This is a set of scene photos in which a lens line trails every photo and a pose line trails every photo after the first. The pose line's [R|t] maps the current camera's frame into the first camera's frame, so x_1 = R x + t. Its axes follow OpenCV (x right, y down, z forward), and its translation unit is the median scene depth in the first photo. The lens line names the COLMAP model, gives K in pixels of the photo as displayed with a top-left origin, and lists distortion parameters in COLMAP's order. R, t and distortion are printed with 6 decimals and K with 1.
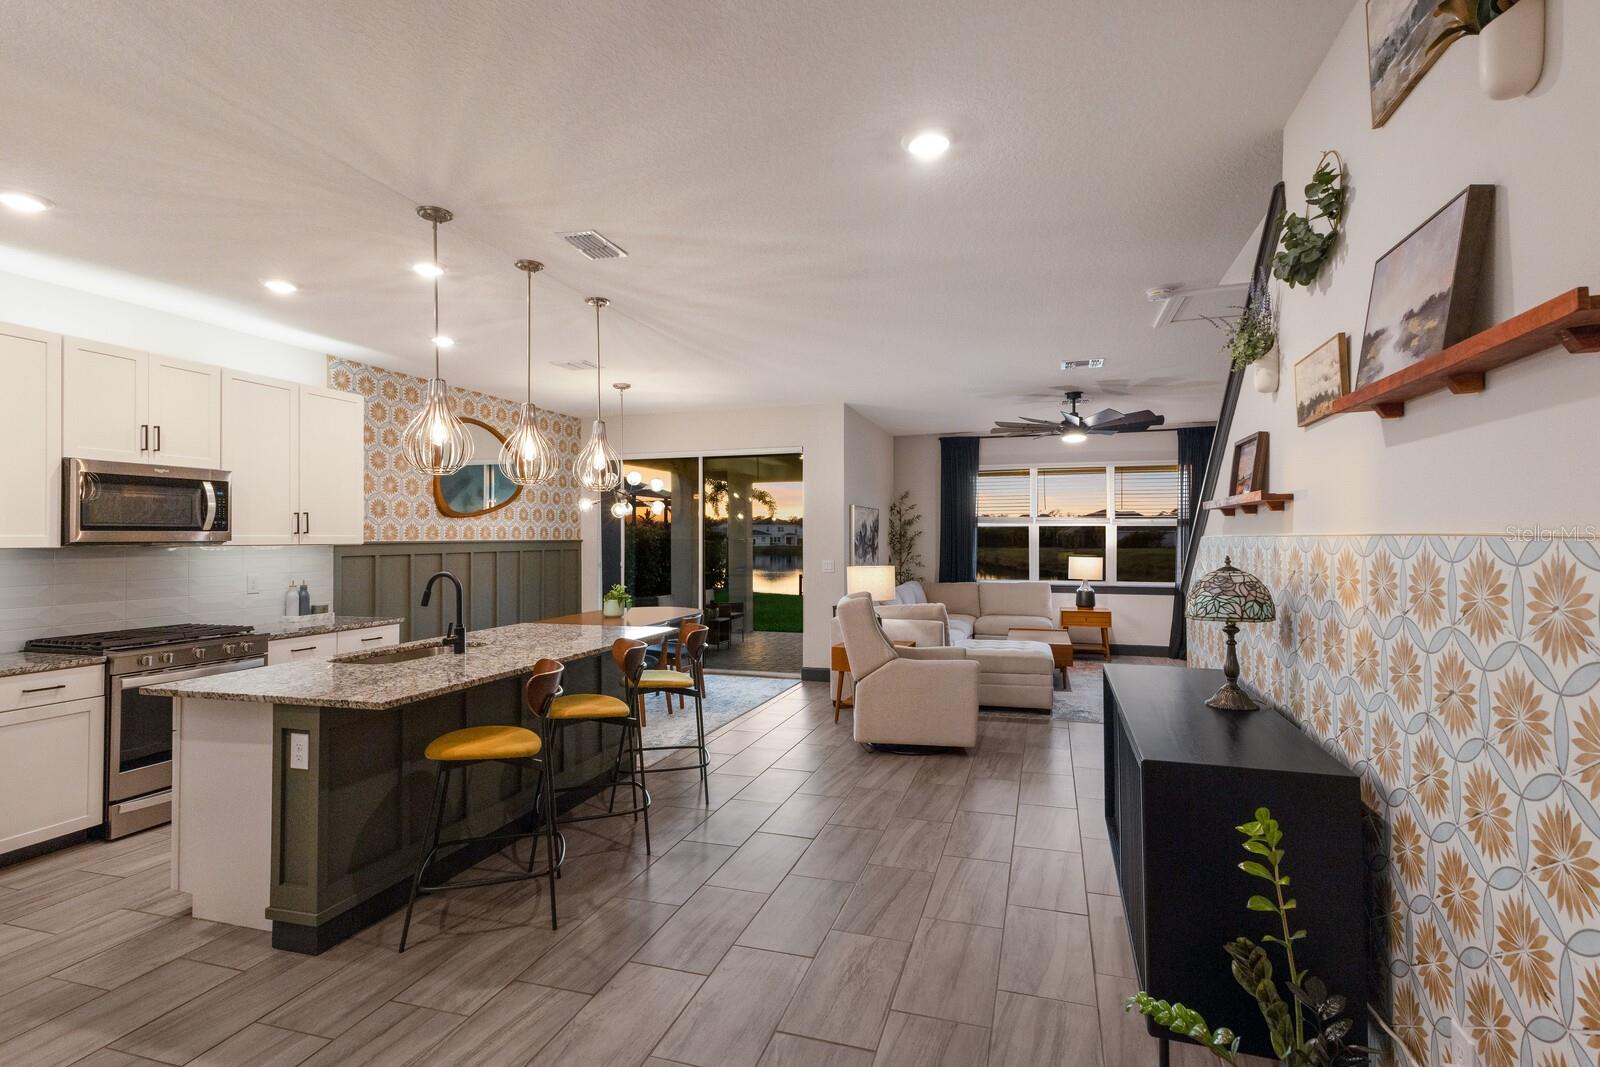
lens RADIAL K [[774.2, 0, 800.0], [0, 774.2, 533.5], [0, 0, 1]] dist [0.025011, -0.007064]
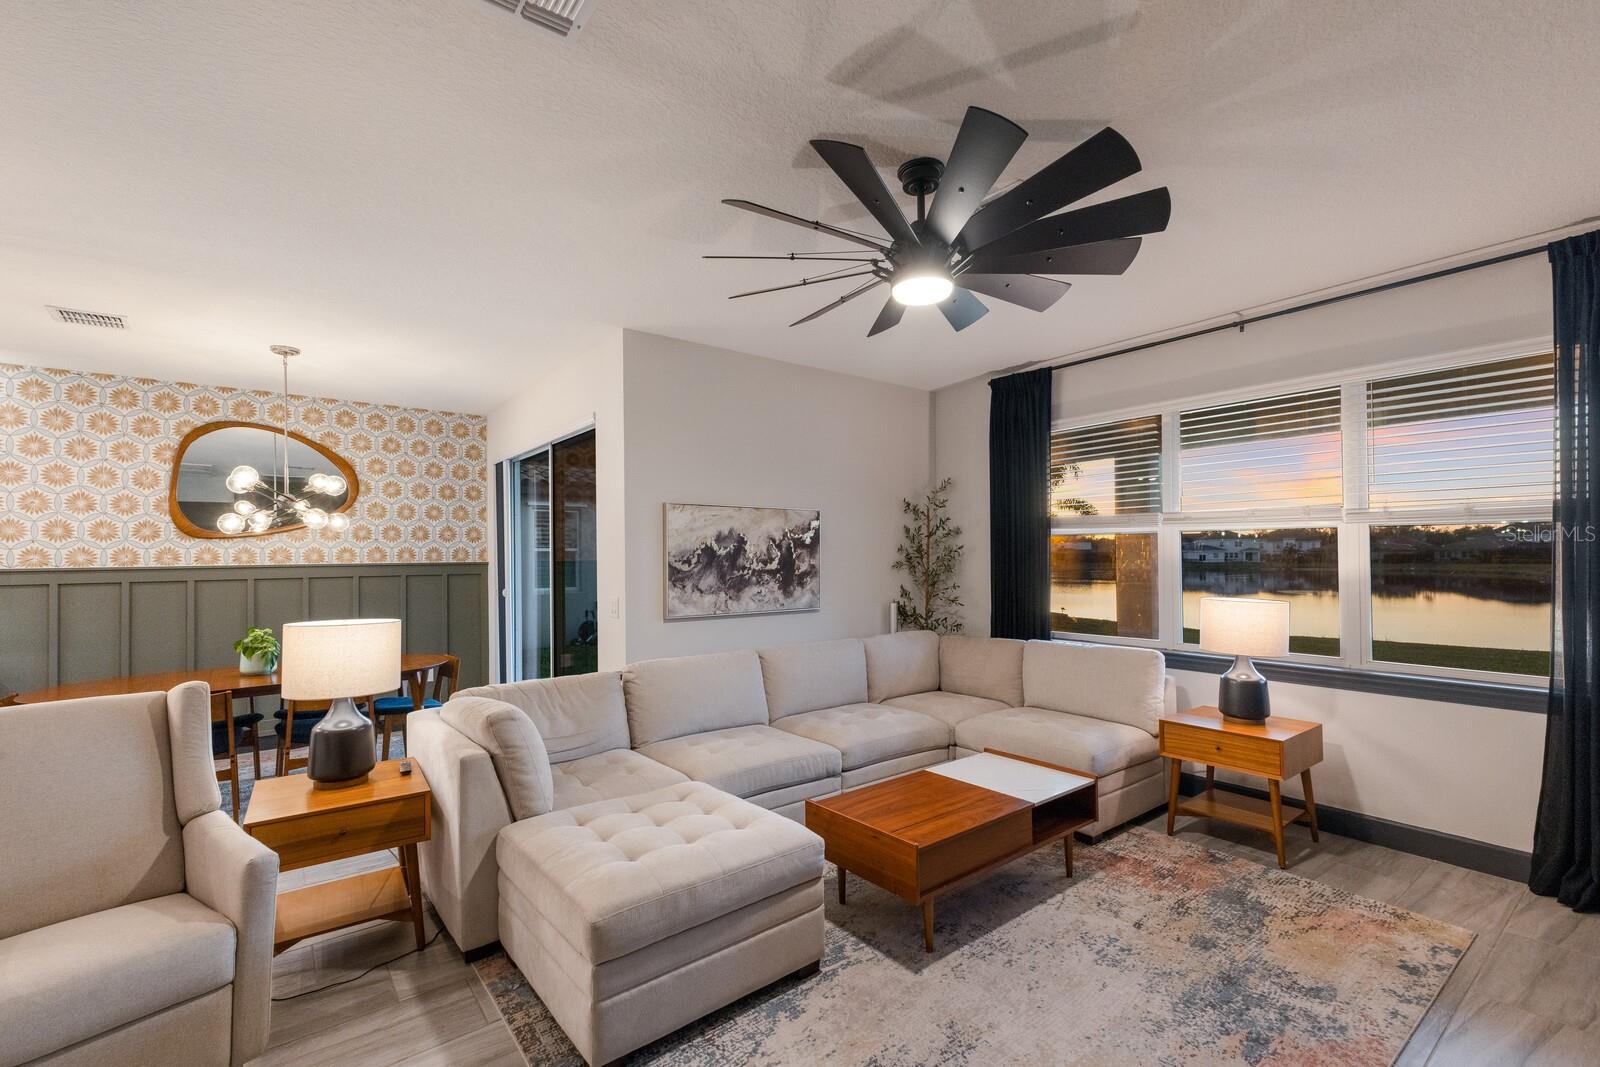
lens RADIAL K [[702.6, 0, 798.8], [0, 702.6, 544.4], [0, 0, 1]] dist [0.011883, -0.000266]
pose [[0.821721, -0.016977, -0.569636, 0.449258], [0.011515, 0.999847, -0.013189, 0.003178], [0.569773, 0.004278, 0.821791, 0.617153]]
